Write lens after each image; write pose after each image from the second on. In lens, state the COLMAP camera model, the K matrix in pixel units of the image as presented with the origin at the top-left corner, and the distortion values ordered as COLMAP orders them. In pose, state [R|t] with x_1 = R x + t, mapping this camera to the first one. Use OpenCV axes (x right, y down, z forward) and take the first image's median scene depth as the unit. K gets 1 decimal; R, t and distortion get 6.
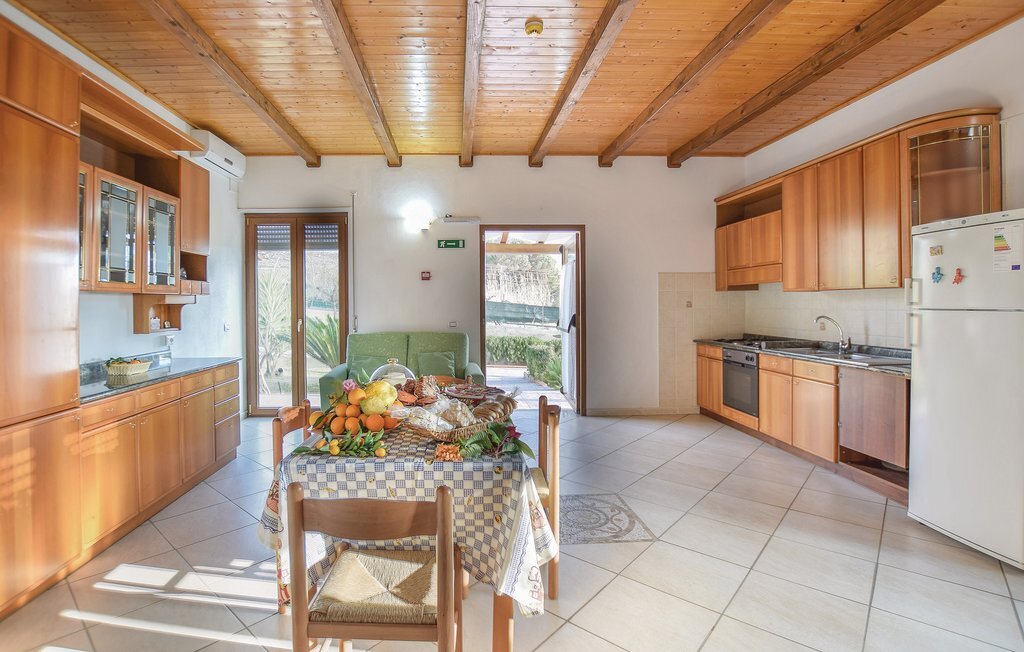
lens RADIAL K [[486.7, 0, 434.8], [0, 486.7, 299.1], [0, 0, 1]] dist [-0.016653, -0.000121]
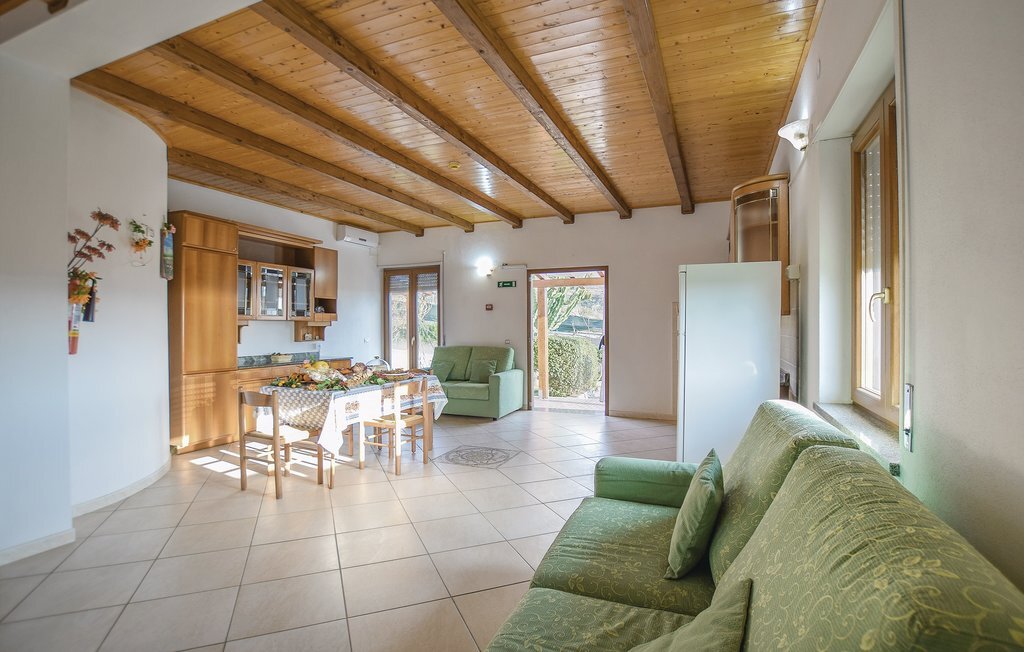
lens RADIAL K [[486.7, 0, 519.5], [0, 486.7, 325.1], [0, 0, 1]] dist [-0.016653, -0.000121]
pose [[0.918254, 0.005424, -0.395955, 0.633878], [-0.003312, 0.999976, 0.006017, -0.005233], [0.395978, -0.004214, 0.918250, -0.270310]]
